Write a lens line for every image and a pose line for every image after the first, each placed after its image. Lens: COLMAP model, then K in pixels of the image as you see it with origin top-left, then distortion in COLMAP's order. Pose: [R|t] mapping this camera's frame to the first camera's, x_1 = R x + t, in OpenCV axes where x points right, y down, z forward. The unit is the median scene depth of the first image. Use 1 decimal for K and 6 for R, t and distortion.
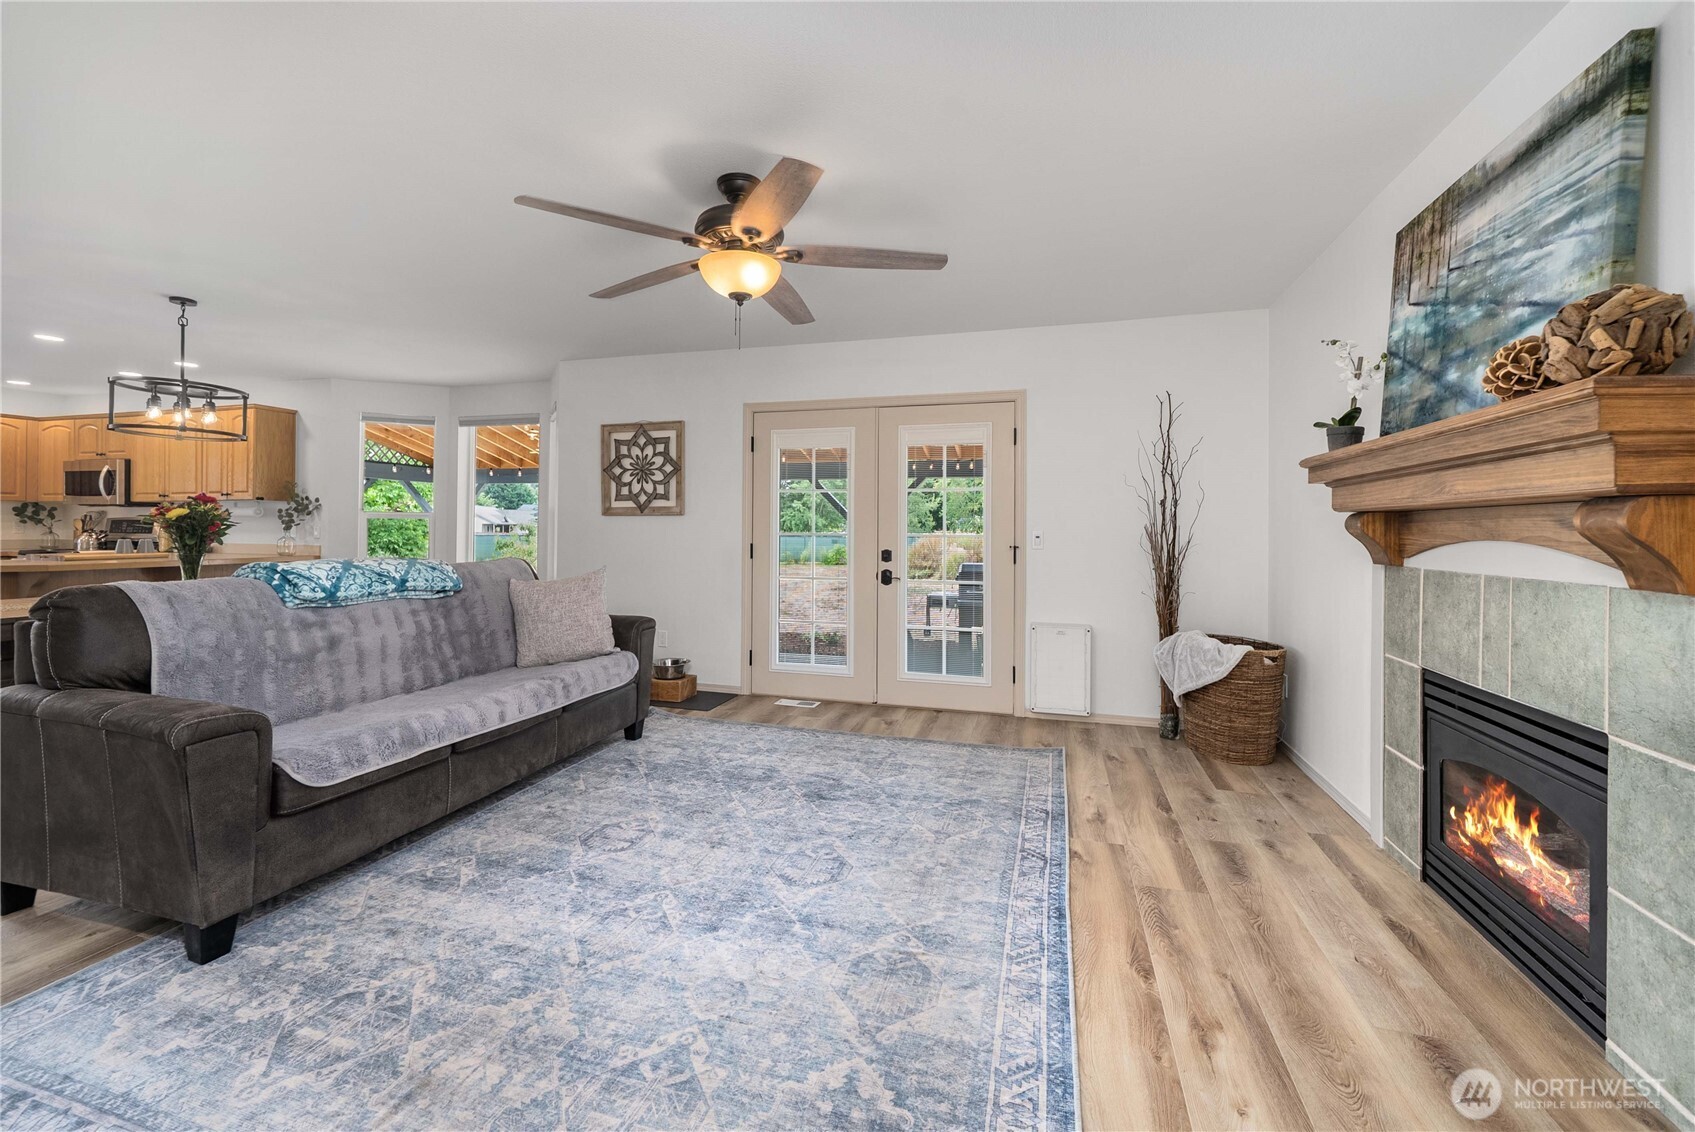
lens RADIAL K [[684.0, 0, 851.7], [0, 684.0, 525.7], [0, 0, 1]] dist [-0.001431, -0.000162]
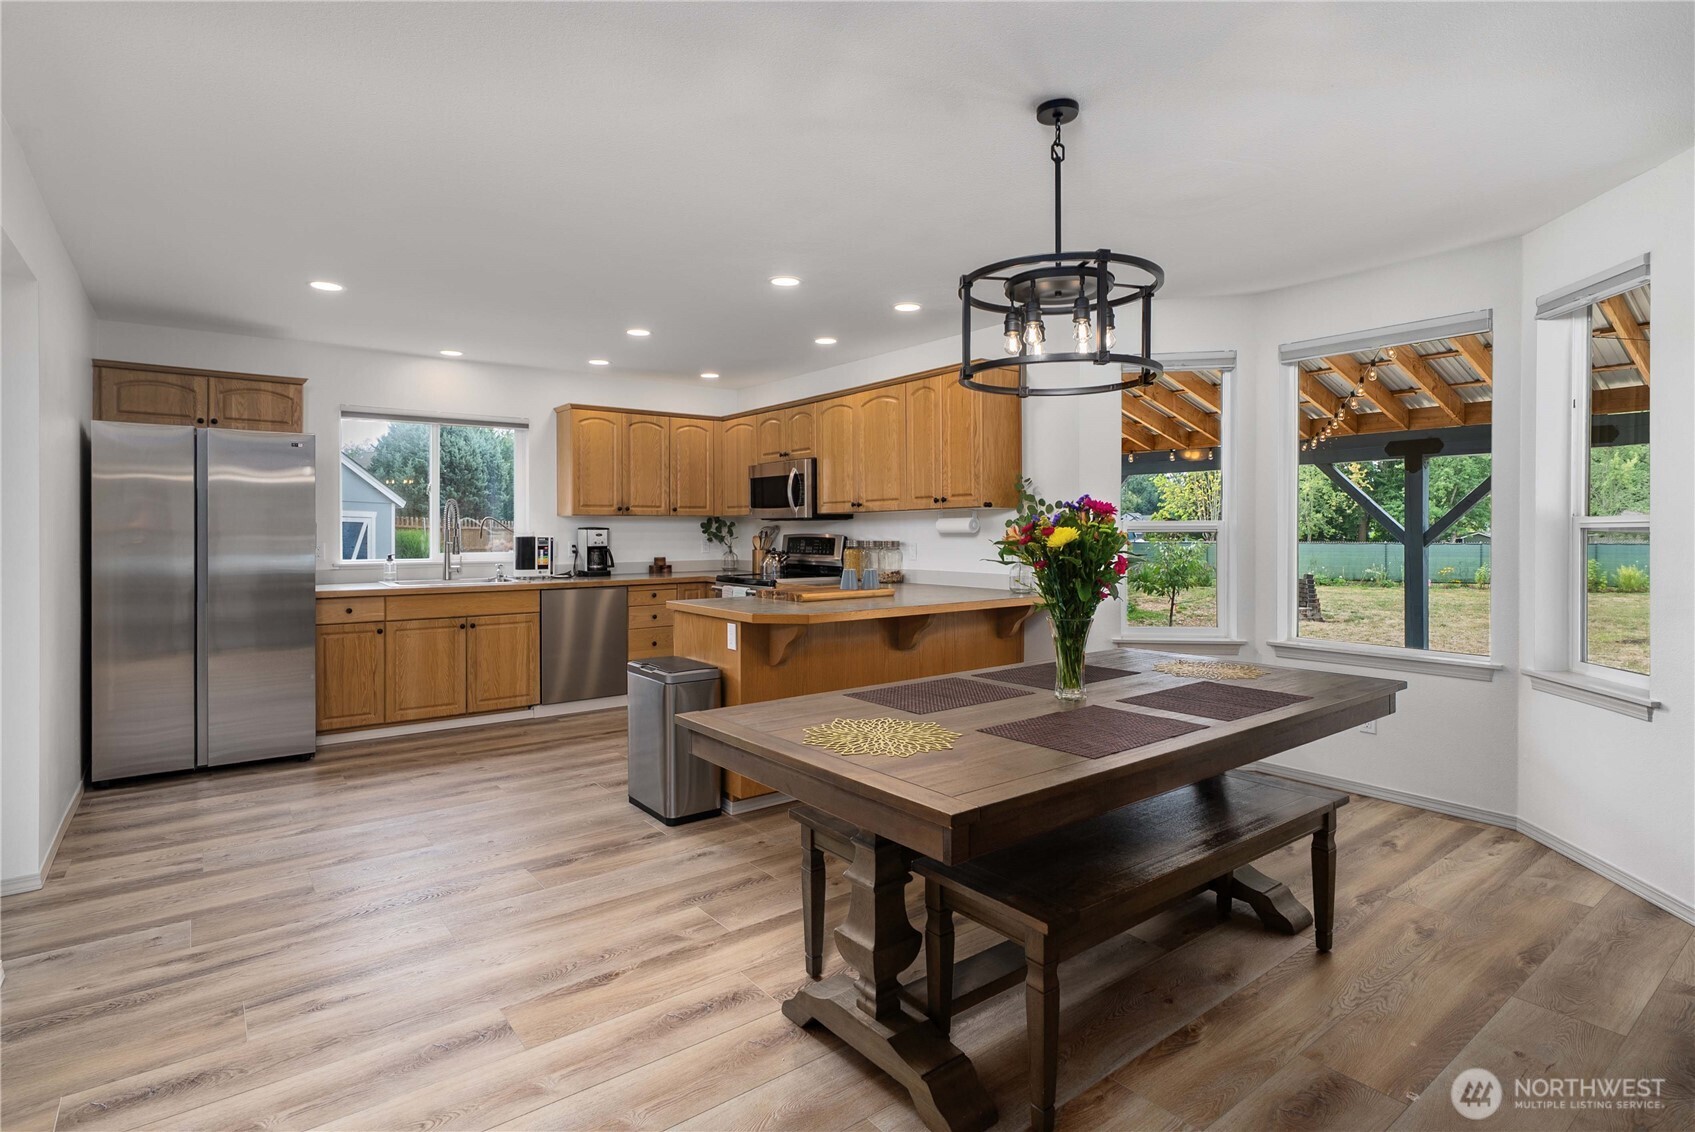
lens RADIAL K [[843.4, 0, 847.6], [0, 843.4, 532.5], [0, 0, 1]] dist [0.000519, -0.000375]
pose [[0.803762, -0.009017, -0.594883, -0.669461], [0.012268, 0.999924, 0.001419, -0.022075], [0.594824, -0.008439, 0.803811, 0.373596]]
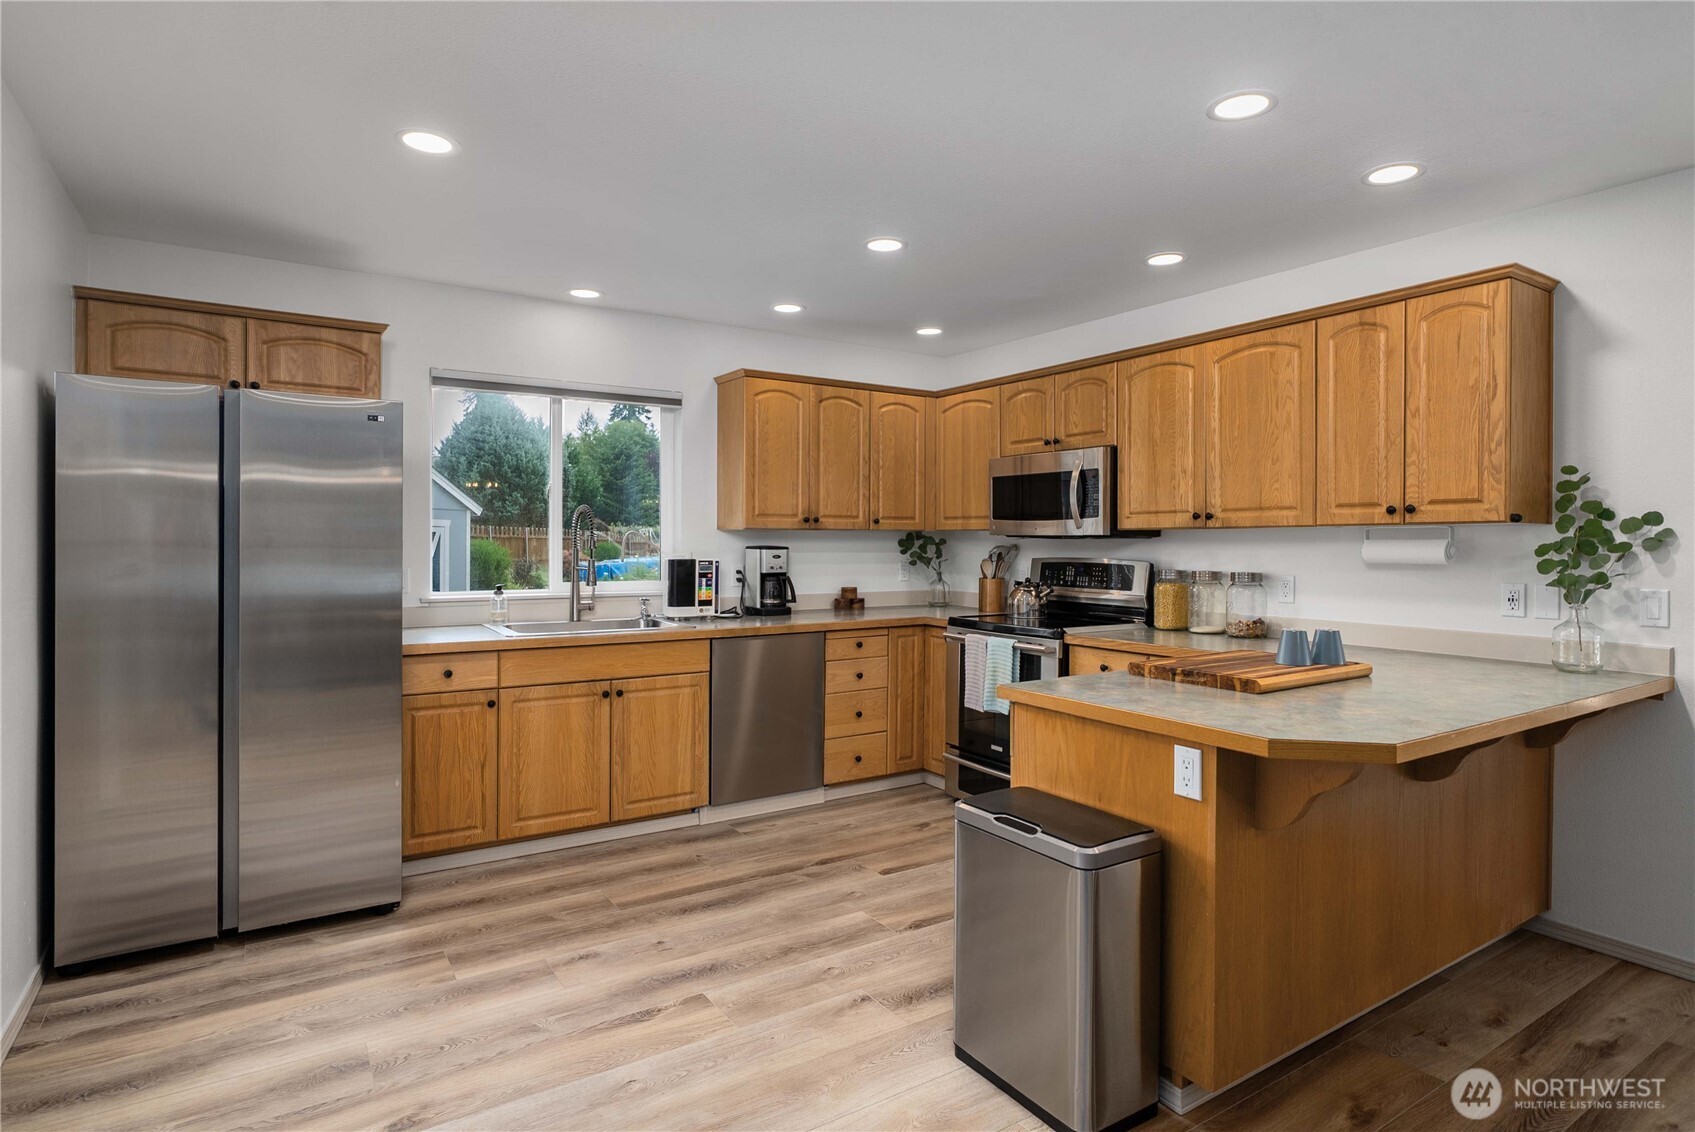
lens RADIAL K [[893.9, 0, 849.2], [0, 893.9, 547.4], [0, 0, 1]] dist [-0.001888, 0.000745]
pose [[0.756890, -0.000260, -0.653542, -1.105885], [0.005236, 0.999970, 0.005666, -0.038461], [0.653521, -0.007710, 0.756869, 0.522602]]
